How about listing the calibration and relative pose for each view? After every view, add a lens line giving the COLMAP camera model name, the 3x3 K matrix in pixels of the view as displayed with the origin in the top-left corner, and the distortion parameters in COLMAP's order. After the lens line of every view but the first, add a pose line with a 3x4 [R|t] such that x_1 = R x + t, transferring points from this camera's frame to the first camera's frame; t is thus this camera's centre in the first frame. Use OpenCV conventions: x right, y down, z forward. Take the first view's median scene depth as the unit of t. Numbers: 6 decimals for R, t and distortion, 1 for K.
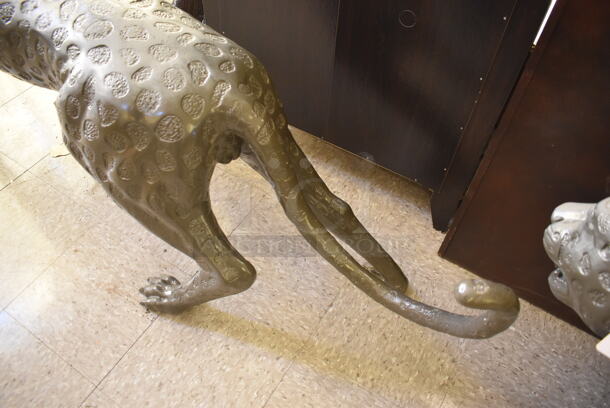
lens RADIAL K [[472.4, 0, 305.0], [0, 472.4, 202.2], [0, 0, 1]] dist [-0.094273, 0.012854]
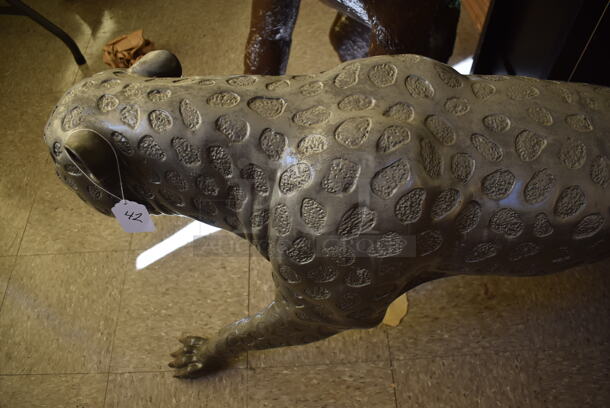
lens RADIAL K [[472.4, 0, 307.7], [0, 472.4, 206.3], [0, 0, 1]] dist [-0.094273, 0.012854]
pose [[0.817760, -0.517230, 0.252473, -1.035775], [0.490825, 0.855791, 0.163439, -0.637213], [-0.300599, -0.009734, 0.953701, 0.408671]]
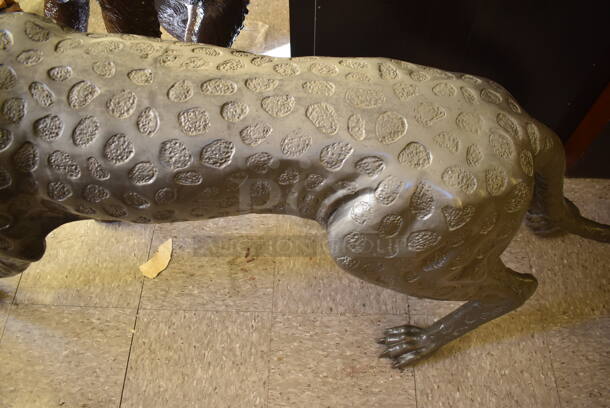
lens RADIAL K [[472.4, 0, 305.6], [0, 472.4, 204.2], [0, 0, 1]] dist [-0.094273, 0.012854]
pose [[0.855840, -0.461858, 0.232865, -0.609066], [0.425302, 0.884588, 0.191370, -0.349716], [-0.294375, -0.064744, 0.953494, 0.188804]]
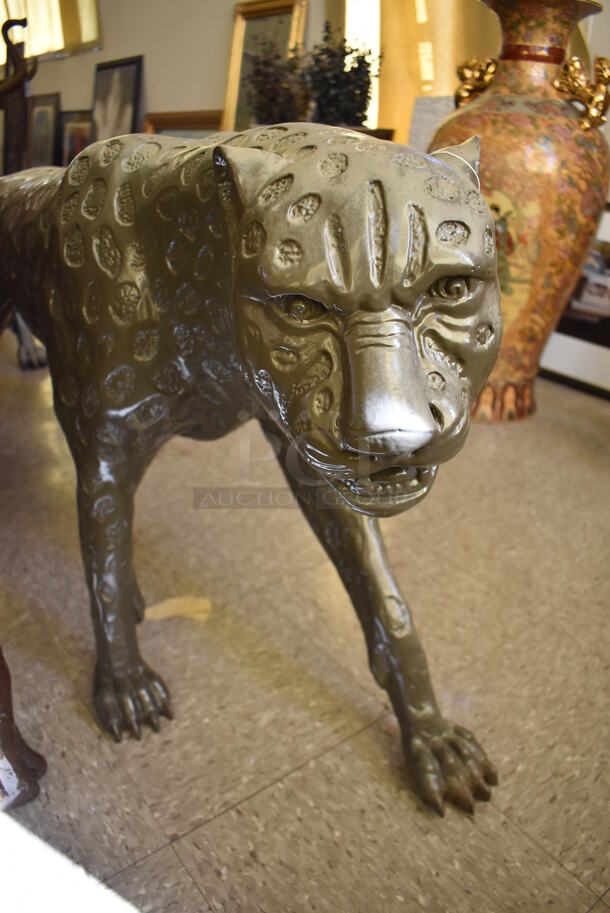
lens RADIAL K [[707.0, 0, 303.5], [0, 707.0, 456.0], [0, 0, 1]] dist [-0.094273, 0.012854]
pose [[-0.929592, -0.210969, 0.302243, -1.166605], [0.251245, 0.237305, 0.938383, -1.176062], [-0.269693, 0.948250, -0.167592, 1.290555]]
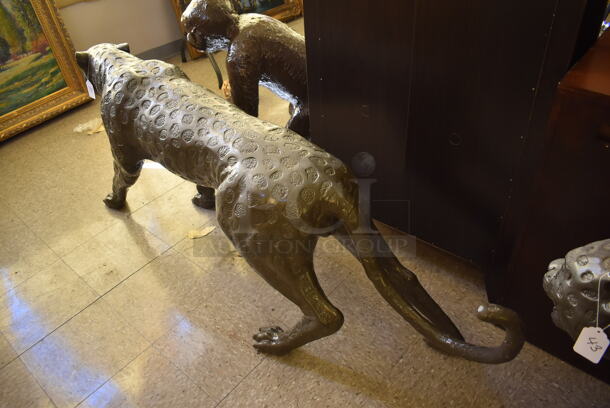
lens RADIAL K [[472.4, 0, 307.8], [0, 472.4, 202.7], [0, 0, 1]] dist [-0.094273, 0.012854]
pose [[0.984694, 0.008220, -0.174096, 0.024776], [-0.048357, 0.972556, -0.227590, 0.124917], [0.167447, 0.232525, 0.958068, -0.356151]]
